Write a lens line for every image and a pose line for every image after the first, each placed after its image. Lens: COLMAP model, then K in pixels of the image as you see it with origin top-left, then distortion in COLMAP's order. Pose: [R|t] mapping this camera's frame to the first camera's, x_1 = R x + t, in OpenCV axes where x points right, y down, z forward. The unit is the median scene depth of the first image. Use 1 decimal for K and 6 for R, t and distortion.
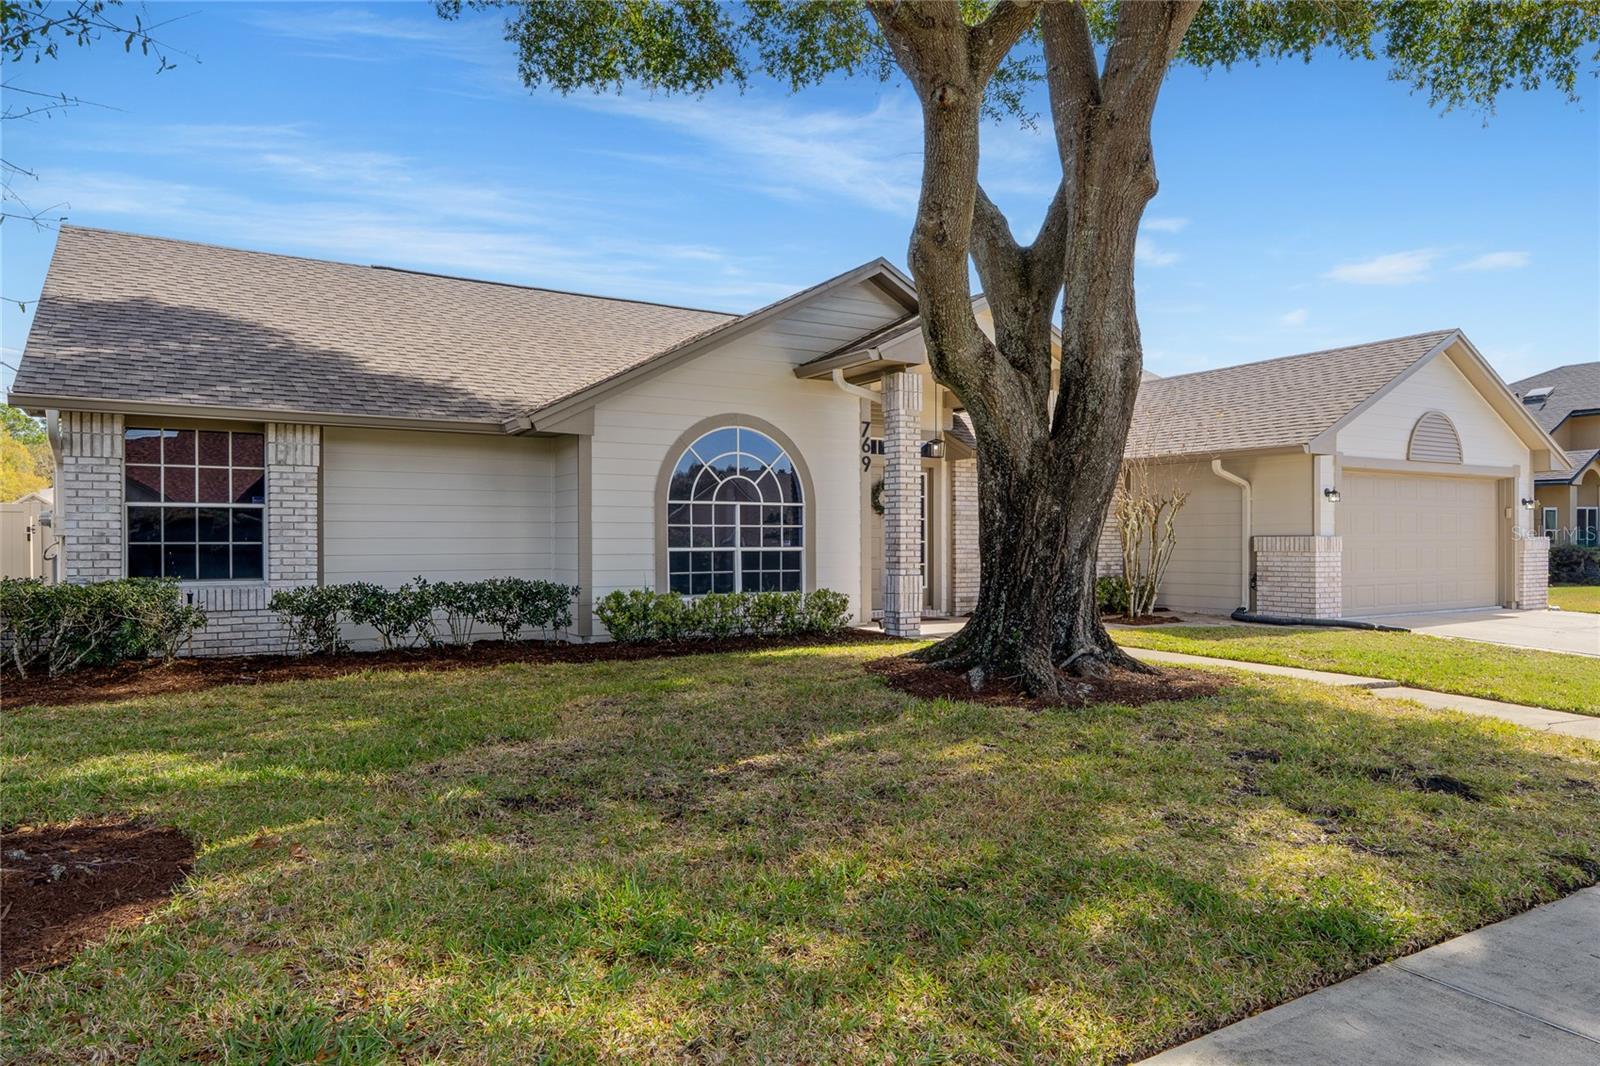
lens RADIAL K [[960.4, 0, 800.0], [0, 960.4, 533.0], [0, 0, 1]] dist [-0.000545, 0.000430]
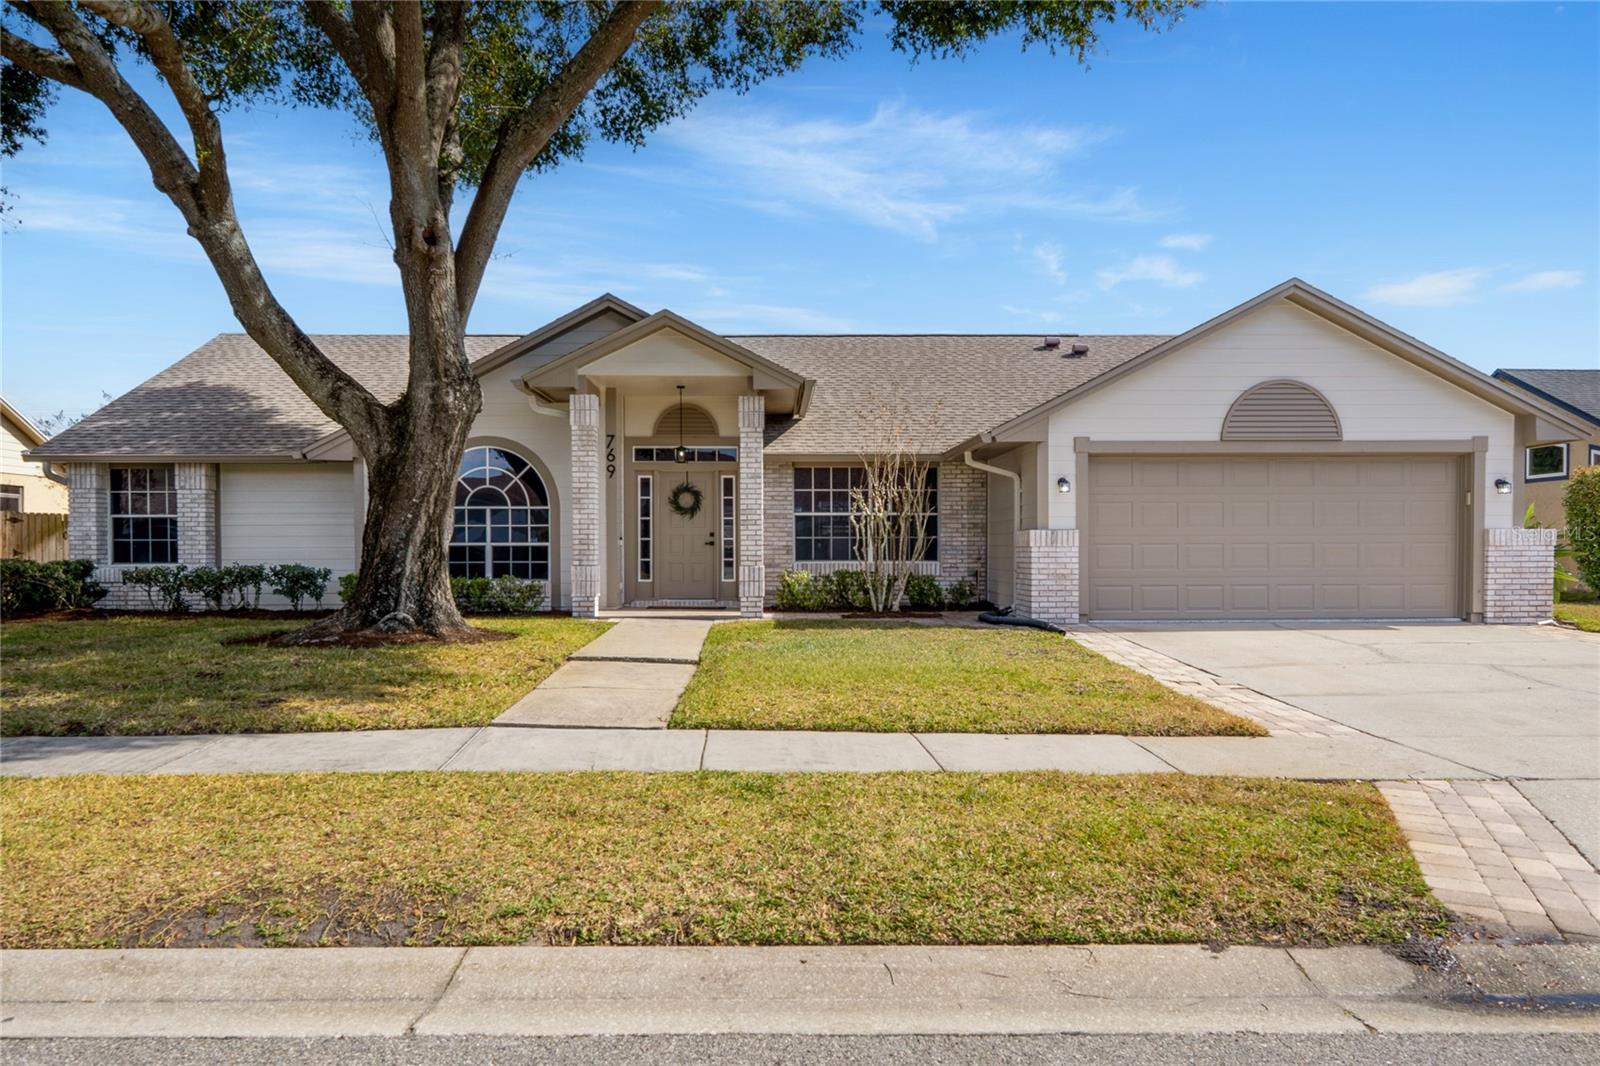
lens RADIAL K [[1003.9, 0, 800.0], [0, 1003.9, 533.0], [0, 0, 1]] dist [-0.000869, 0.001607]
pose [[0.877533, -0.008780, -0.479435, 0.886457], [0.005140, 0.999947, -0.008903, 0.015357], [0.479488, 0.005349, 0.877532, 0.043751]]
